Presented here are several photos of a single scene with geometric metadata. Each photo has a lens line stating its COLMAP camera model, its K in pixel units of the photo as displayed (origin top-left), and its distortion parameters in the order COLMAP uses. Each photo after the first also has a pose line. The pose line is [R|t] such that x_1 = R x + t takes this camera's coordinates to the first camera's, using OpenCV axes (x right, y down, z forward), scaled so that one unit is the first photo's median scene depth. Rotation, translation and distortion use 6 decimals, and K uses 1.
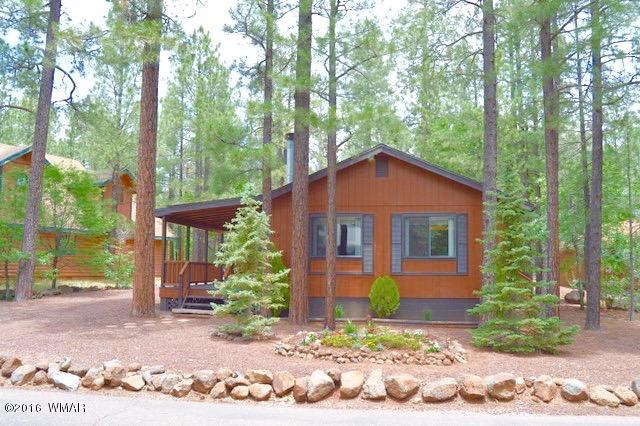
lens RADIAL K [[615.5, 0, 320.0], [0, 615.5, 213.0], [0, 0, 1]] dist [-0.061935, 0.004550]
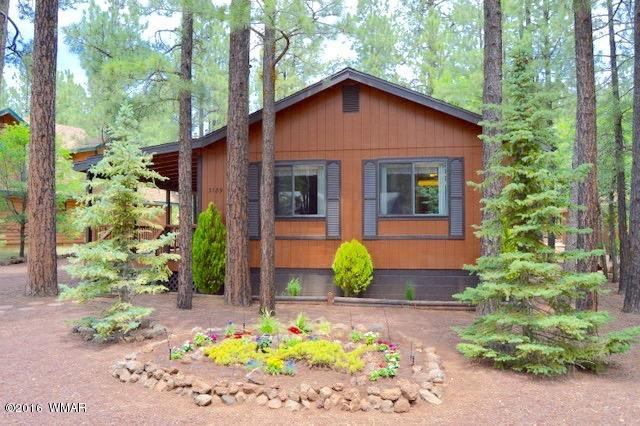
lens RADIAL K [[507.7, 0, 320.0], [0, 507.7, 213.0], [0, 0, 1]] dist [-0.073683, 0.008589]
pose [[0.997071, -0.012675, -0.075428, 0.141871], [0.016611, 0.998520, 0.051786, 0.044199], [0.074660, -0.052887, 0.995806, 0.472227]]
